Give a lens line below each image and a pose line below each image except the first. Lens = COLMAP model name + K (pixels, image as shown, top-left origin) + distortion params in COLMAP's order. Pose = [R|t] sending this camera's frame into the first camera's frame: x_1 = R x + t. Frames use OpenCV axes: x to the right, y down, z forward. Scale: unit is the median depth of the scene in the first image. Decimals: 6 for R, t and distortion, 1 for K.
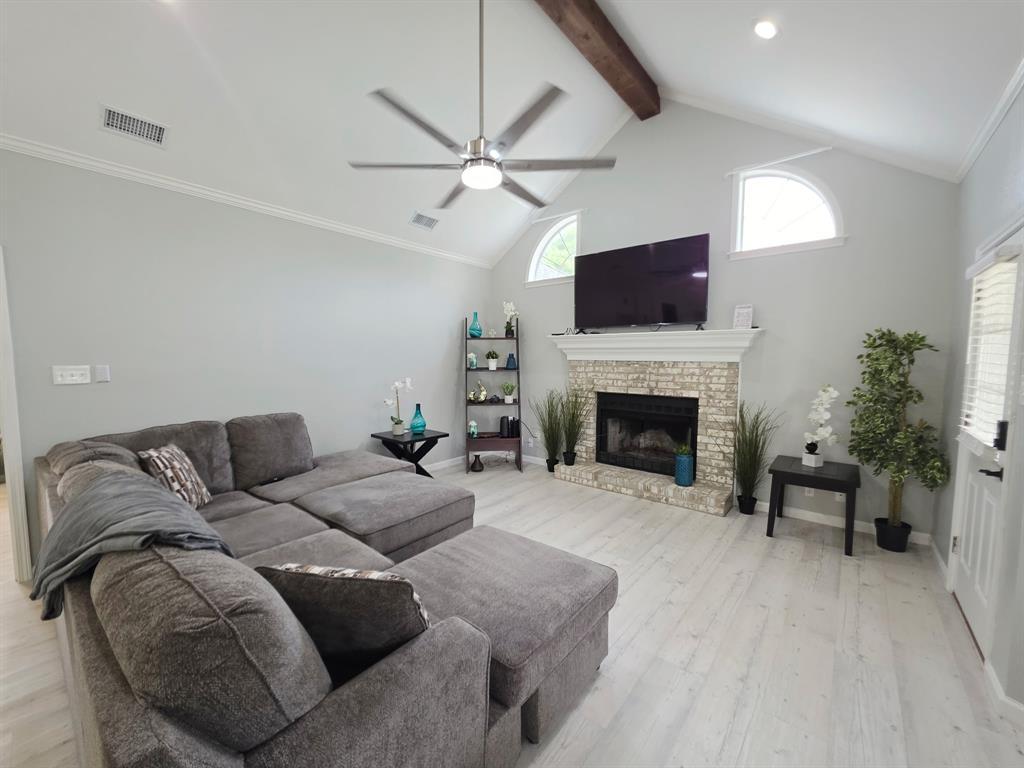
lens RADIAL K [[406.8, 0, 506.9], [0, 406.8, 385.9], [0, 0, 1]] dist [0.000249, -0.000050]
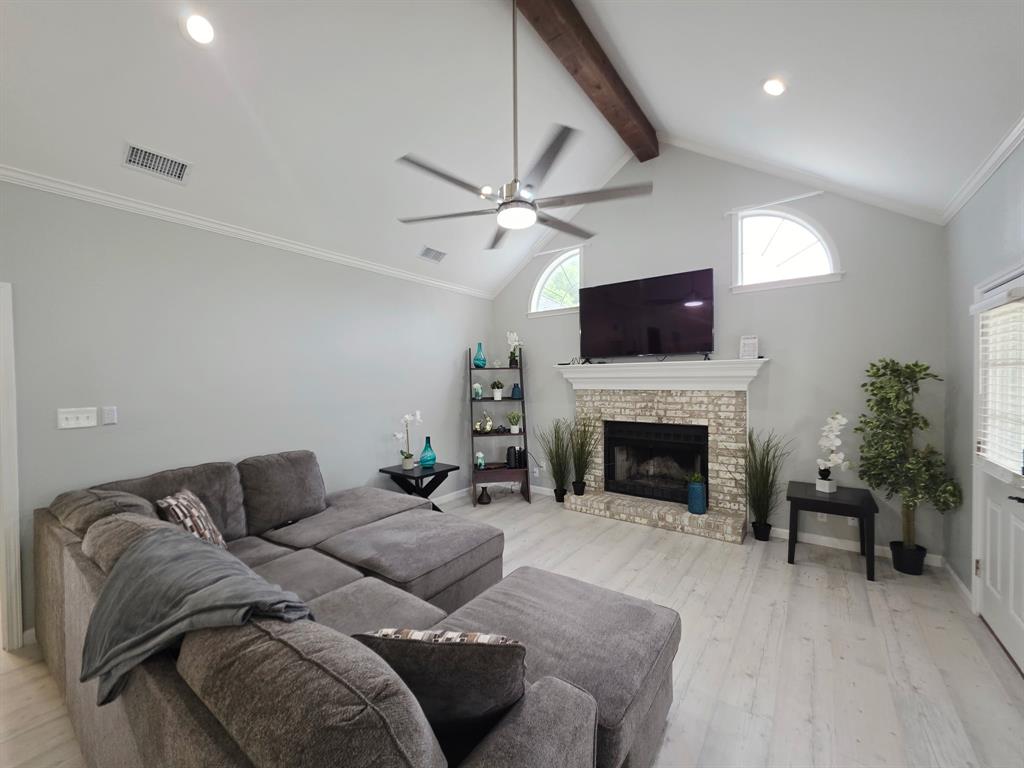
lens RADIAL K [[406.8, 0, 506.7], [0, 406.8, 385.8], [0, 0, 1]] dist [0.000249, -0.000050]
pose [[0.998289, -0.013847, 0.056801, -0.101967], [0.017168, 0.998146, -0.058386, -0.022087], [-0.055887, 0.059262, 0.996677, 0.004487]]
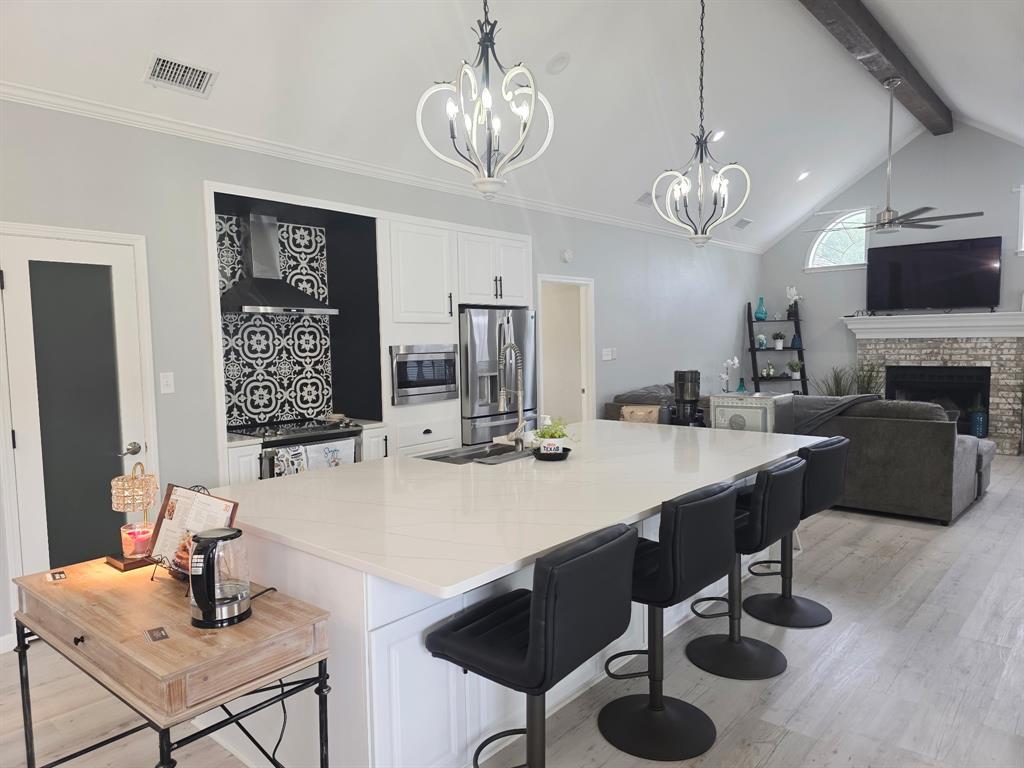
lens RADIAL K [[681.2, 0, 507.4], [0, 681.2, 393.7], [0, 0, 1]] dist [0.075286, -0.064120]
pose [[0.999489, -0.019039, -0.025693, -1.066718], [0.019248, 0.999783, 0.007947, 0.075324], [0.025537, -0.008437, 0.999638, -1.301751]]
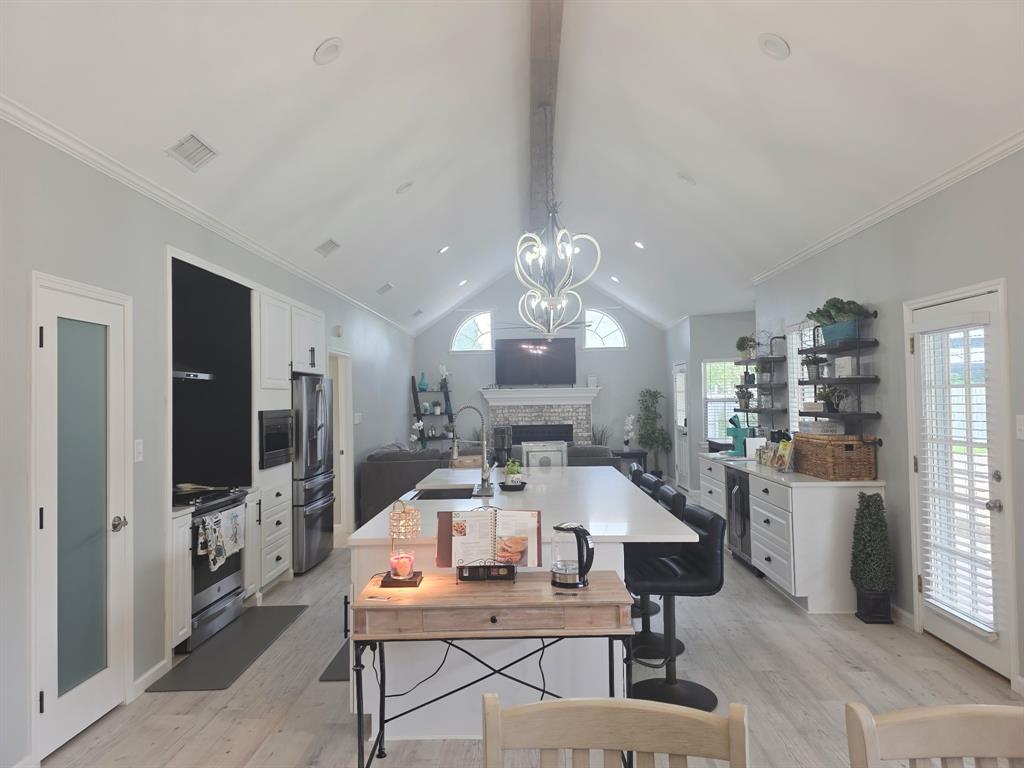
lens RADIAL K [[681.2, 0, 511.1], [0, 681.2, 381.7], [0, 0, 1]] dist [0.075286, -0.064120]
pose [[0.782983, -0.002259, 0.622039, -1.847759], [0.066336, 0.994594, -0.079888, 0.073360], [-0.618496, 0.103815, 0.778900, -1.375813]]
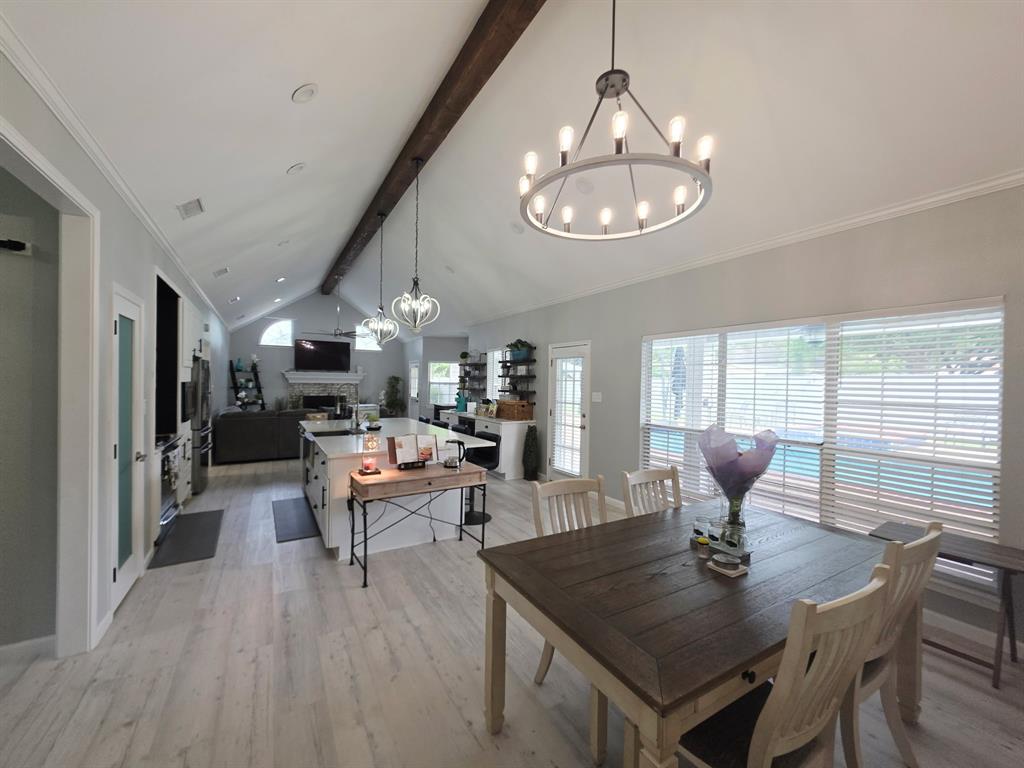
lens RADIAL K [[407.4, 0, 509.8], [0, 407.4, 389.0], [0, 0, 1]] dist [0.003307, -0.001003]
pose [[0.327635, -0.016469, 0.944661, -2.214468], [0.055562, 0.998454, -0.001863, 0.062002], [-0.943169, 0.053098, 0.328044, -1.259032]]
